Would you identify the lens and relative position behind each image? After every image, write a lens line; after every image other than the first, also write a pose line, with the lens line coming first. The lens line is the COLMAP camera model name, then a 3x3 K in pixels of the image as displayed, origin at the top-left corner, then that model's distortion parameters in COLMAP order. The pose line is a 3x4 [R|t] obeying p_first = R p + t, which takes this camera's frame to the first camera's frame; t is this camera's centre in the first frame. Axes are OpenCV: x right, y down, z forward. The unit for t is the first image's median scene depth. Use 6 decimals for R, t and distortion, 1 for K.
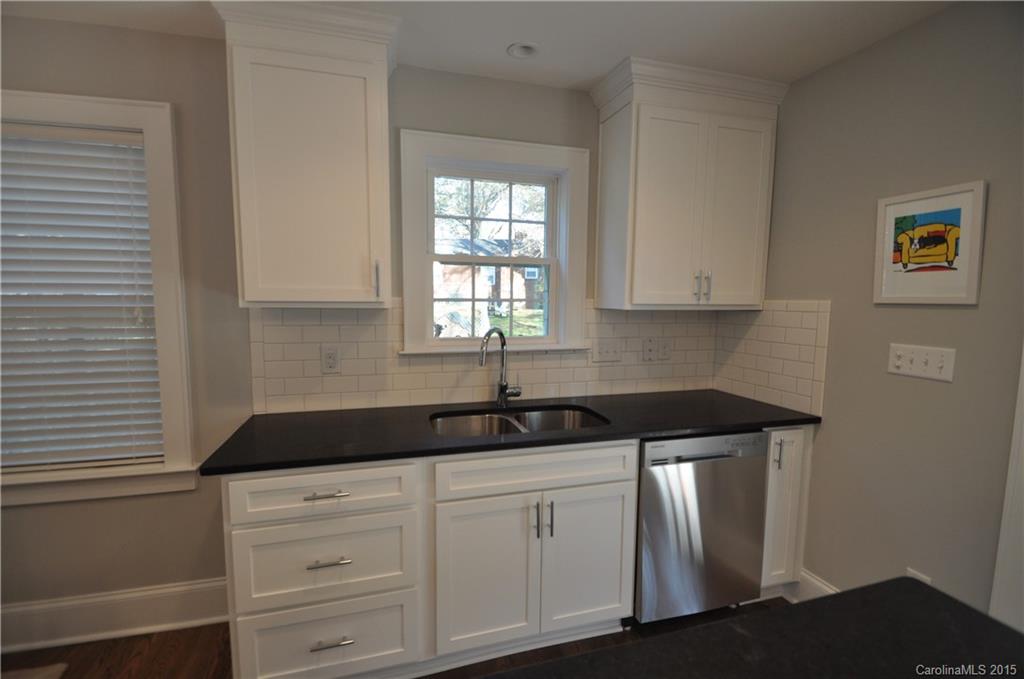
lens RADIAL K [[449.4, 0, 503.9], [0, 449.4, 342.5], [0, 0, 1]] dist [0.018520, -0.018717]
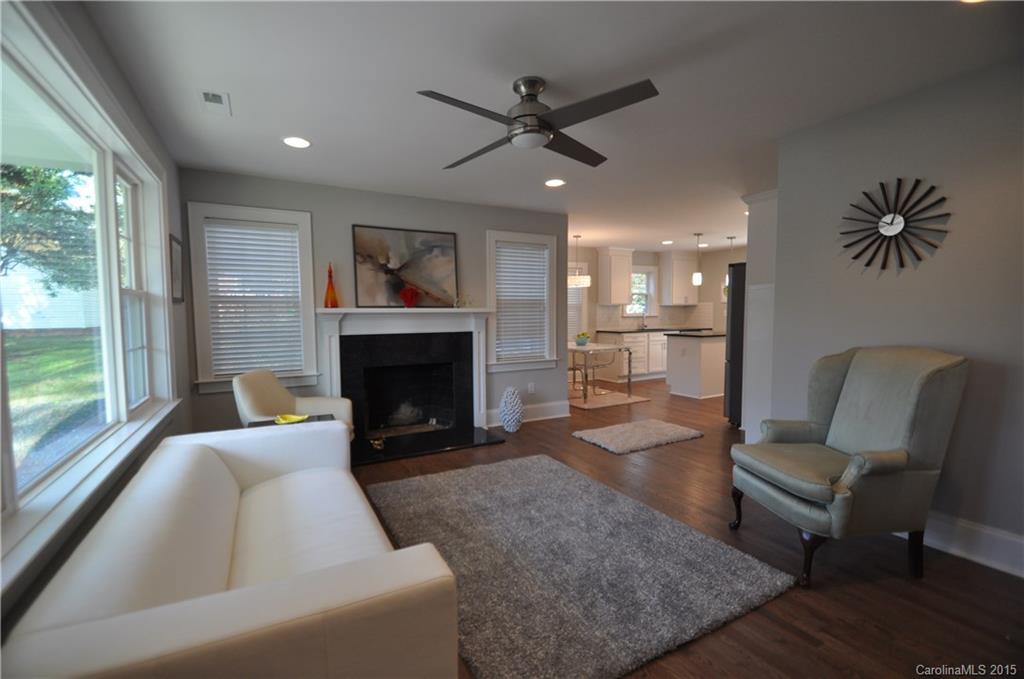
lens RADIAL K [[445.2, 0, 500.6], [0, 445.2, 343.6], [0, 0, 1]] dist [0.017771, -0.017104]
pose [[0.979087, -0.032623, 0.200808, -2.319014], [0.038059, 0.999005, -0.023267, 0.348805], [-0.199849, 0.030423, 0.979354, -3.006299]]
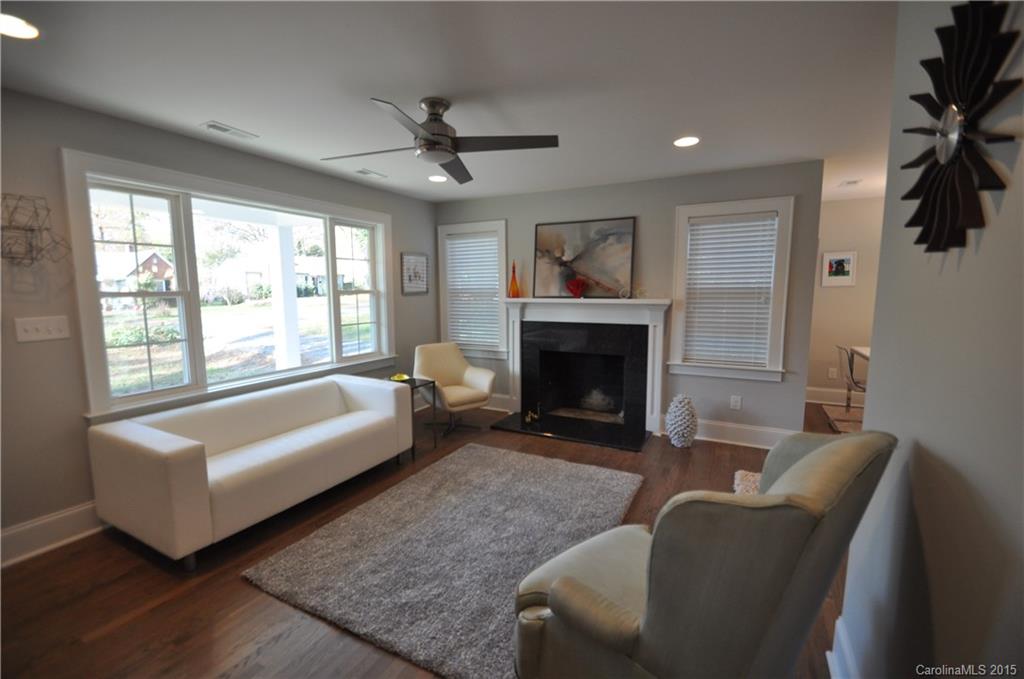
lens RADIAL K [[449.4, 0, 503.9], [0, 449.4, 342.5], [0, 0, 1]] dist [0.018520, -0.018717]
pose [[0.719598, 0.066371, -0.691212, -0.954385], [-0.054306, 0.997752, 0.039269, 0.259528], [0.692264, 0.009279, 0.721585, -2.677133]]
